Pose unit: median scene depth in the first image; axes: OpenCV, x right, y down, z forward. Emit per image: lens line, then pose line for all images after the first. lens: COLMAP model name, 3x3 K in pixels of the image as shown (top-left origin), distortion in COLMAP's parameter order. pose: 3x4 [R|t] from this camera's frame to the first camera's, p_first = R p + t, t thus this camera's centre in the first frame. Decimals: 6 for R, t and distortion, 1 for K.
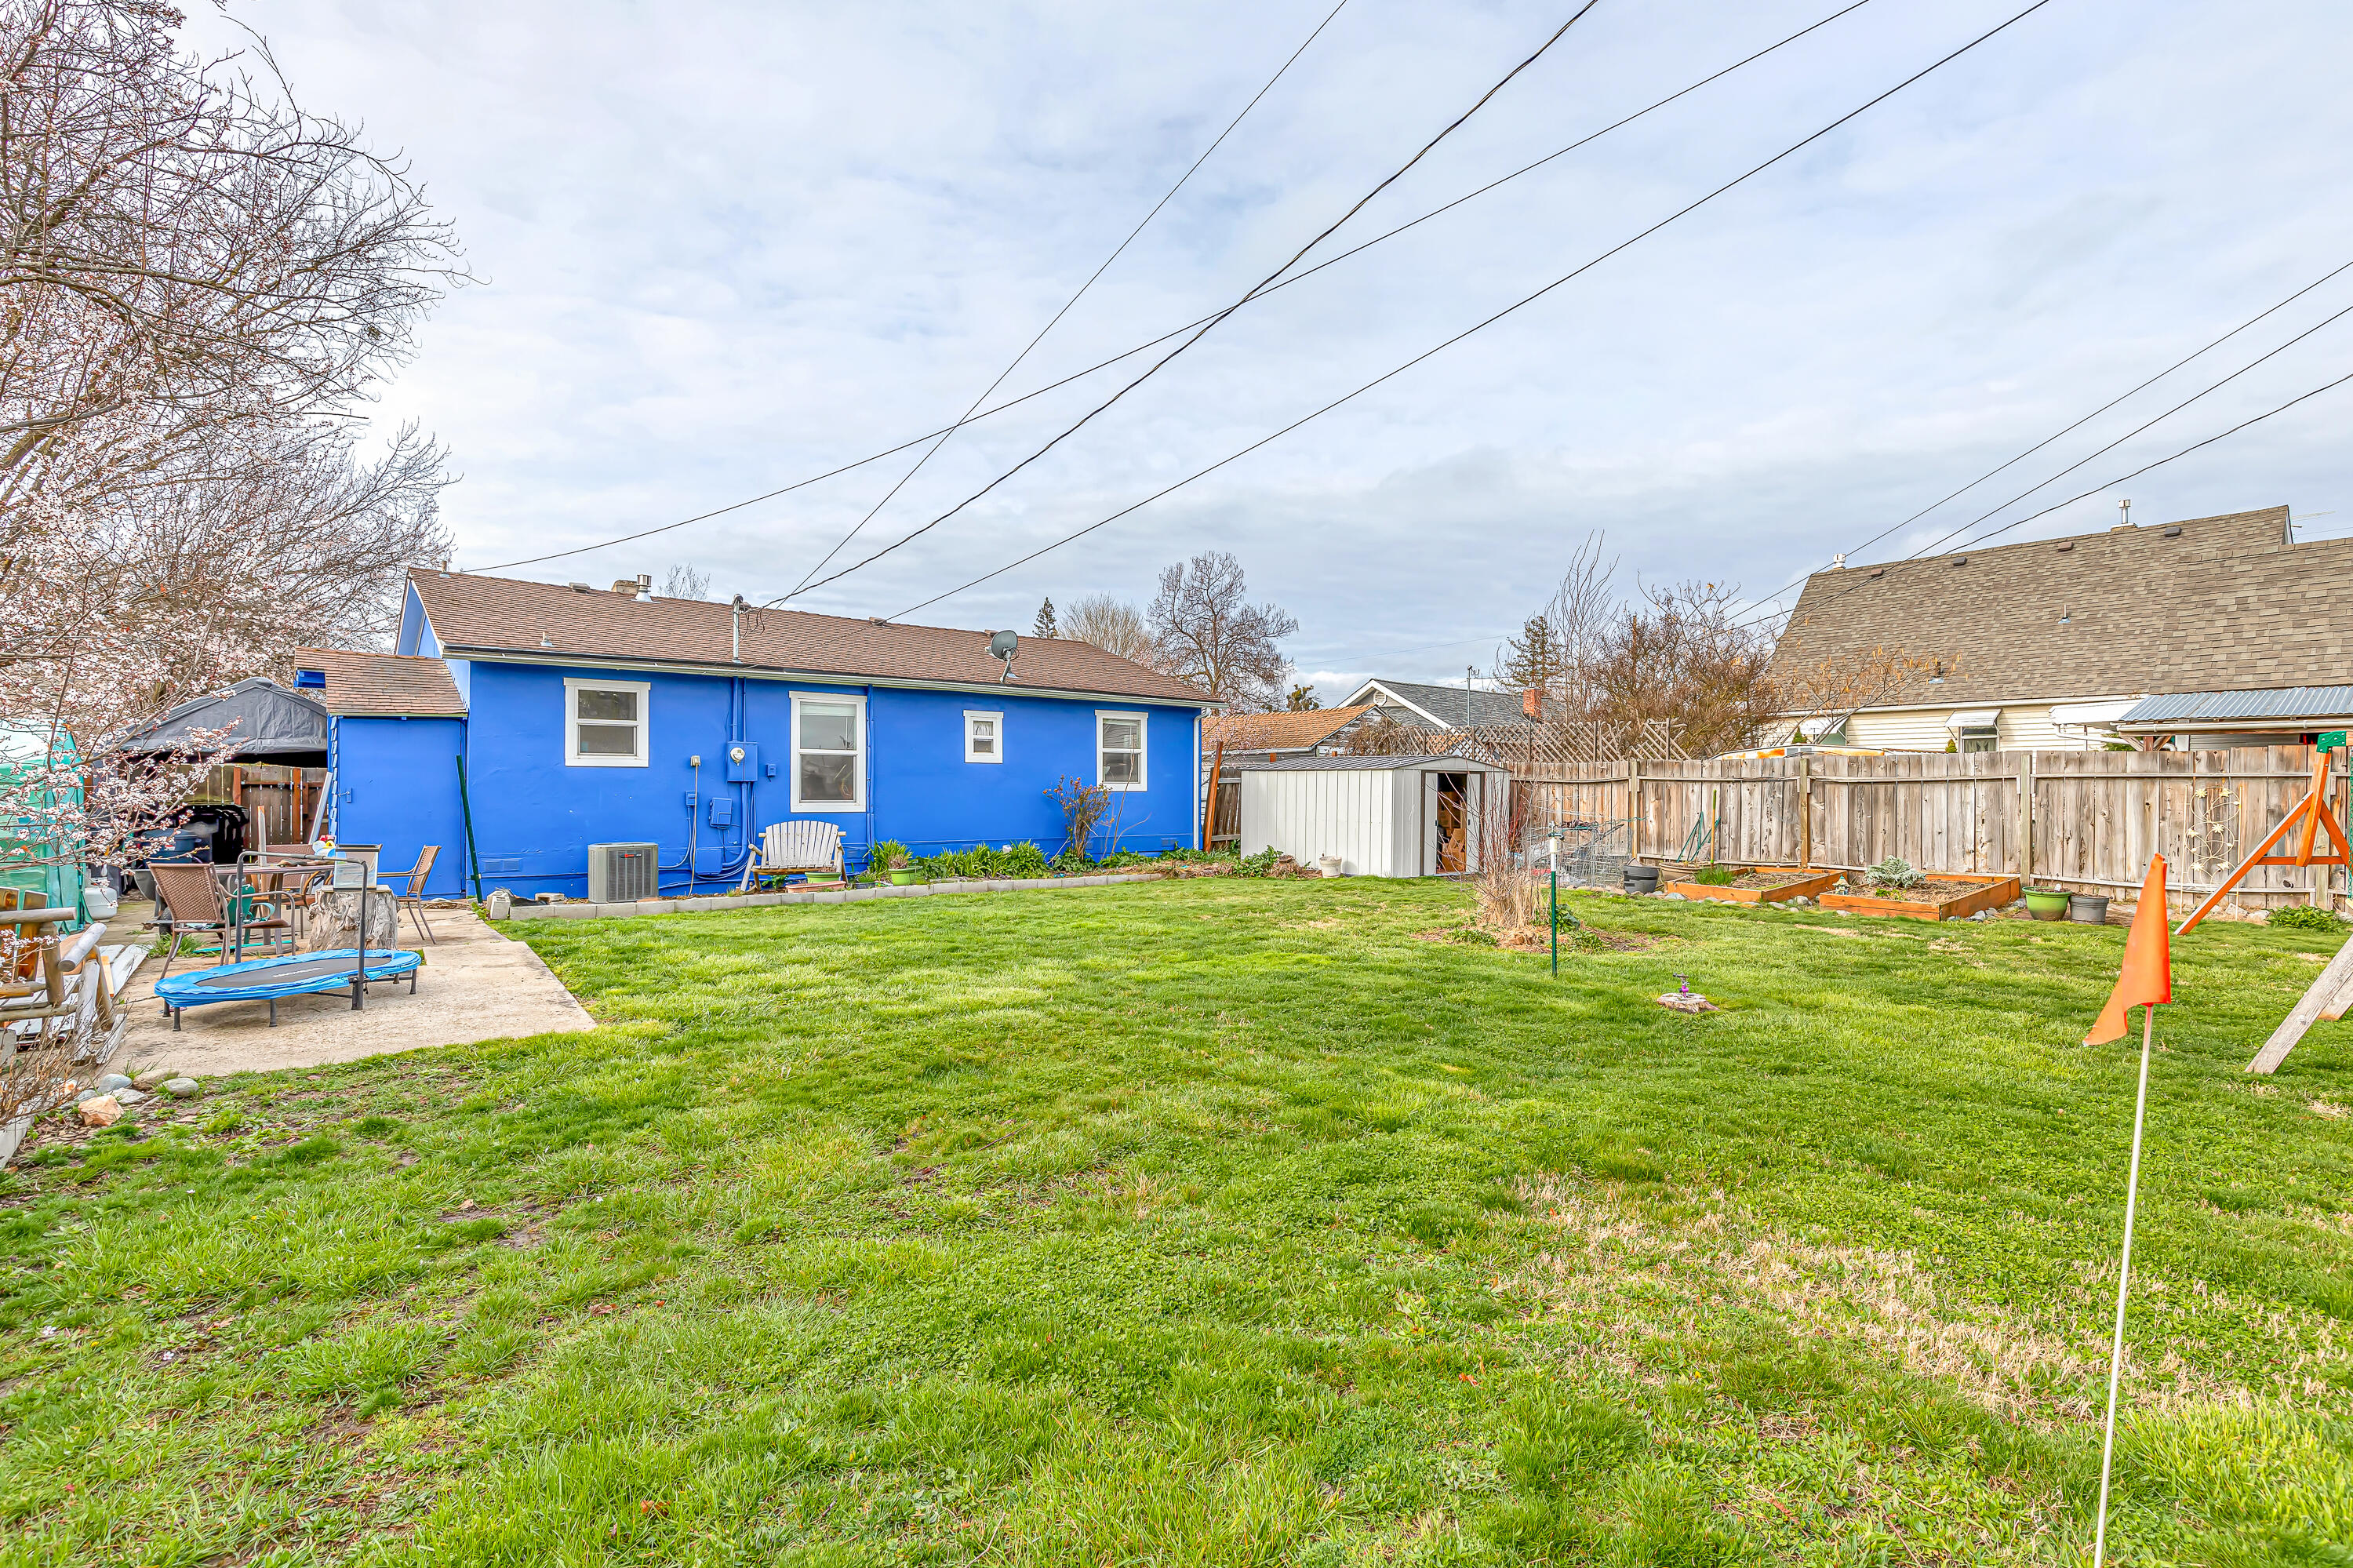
lens RADIAL K [[1076.7, 0, 1177.7], [0, 1076.7, 782.3], [0, 0, 1]] dist [0.009624, -0.002772]
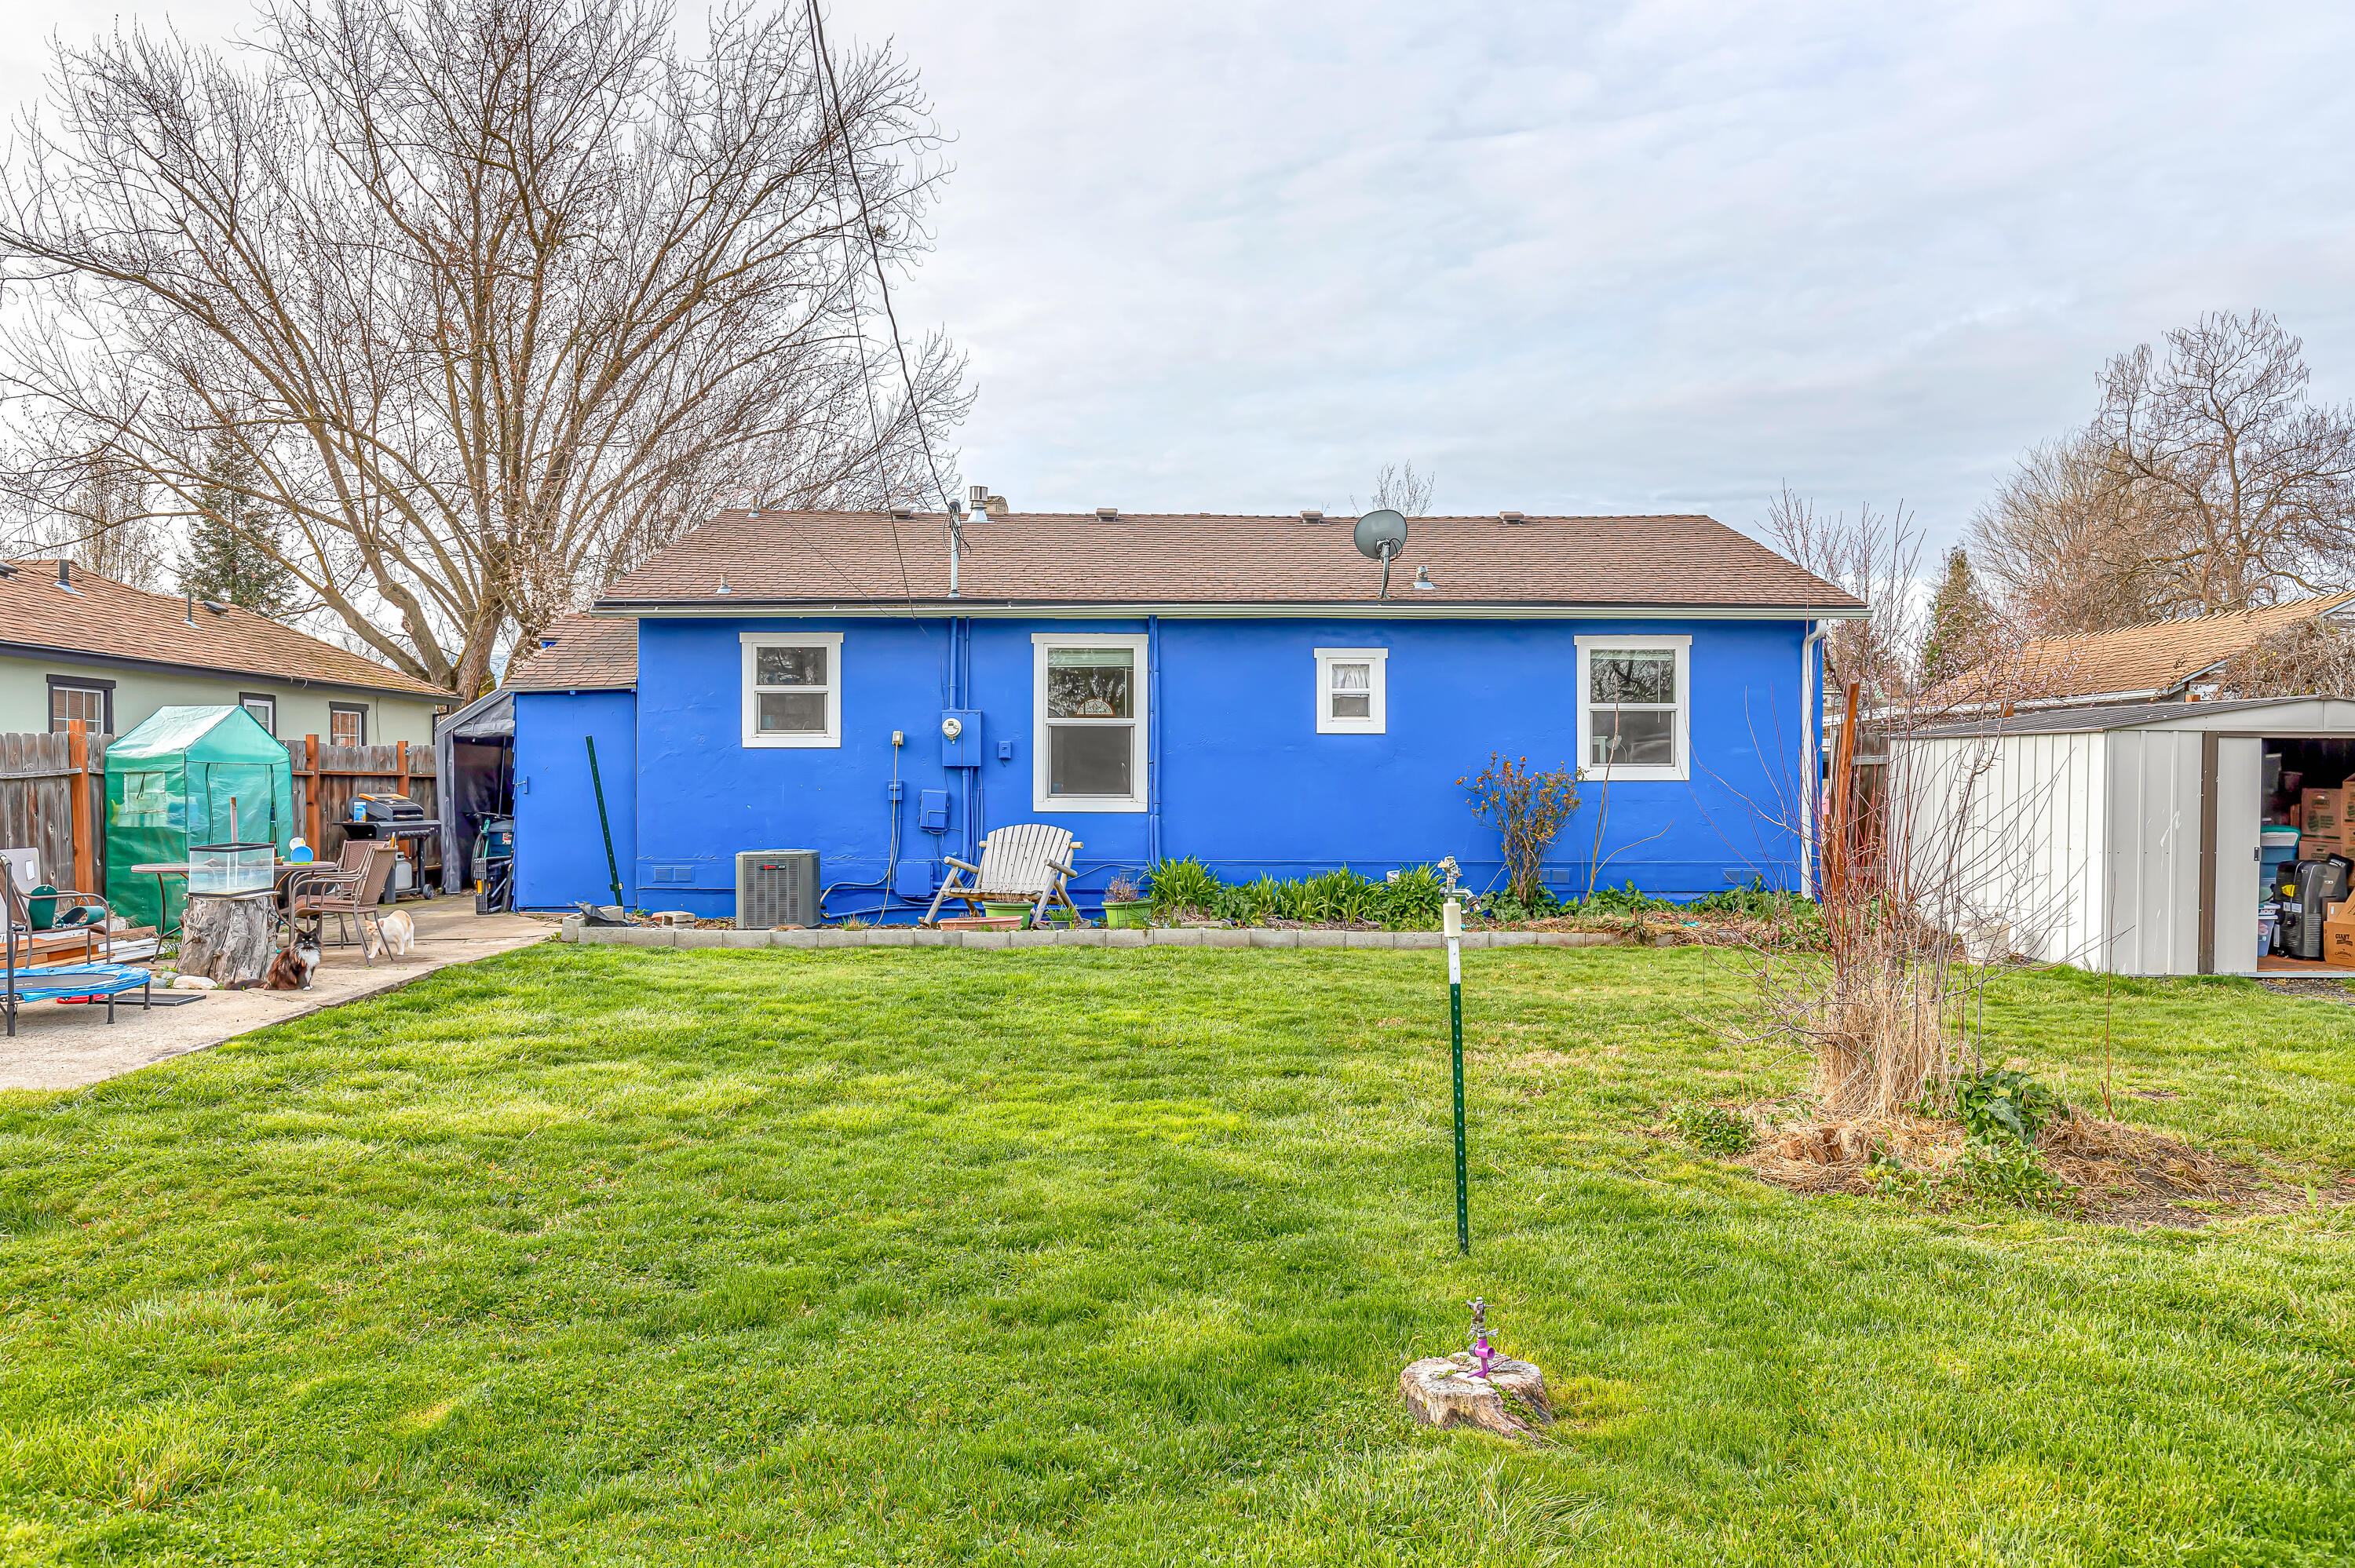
lens RADIAL K [[1620.0, 0, 1179.5], [0, 1620.0, 773.0], [0, 0, 1]] dist [-0.003631, 0.000429]
pose [[0.788322, -0.002649, -0.615258, 0.326628], [0.005115, 0.999984, 0.002249, 0.001709], [0.615242, -0.004920, 0.788323, 0.242027]]
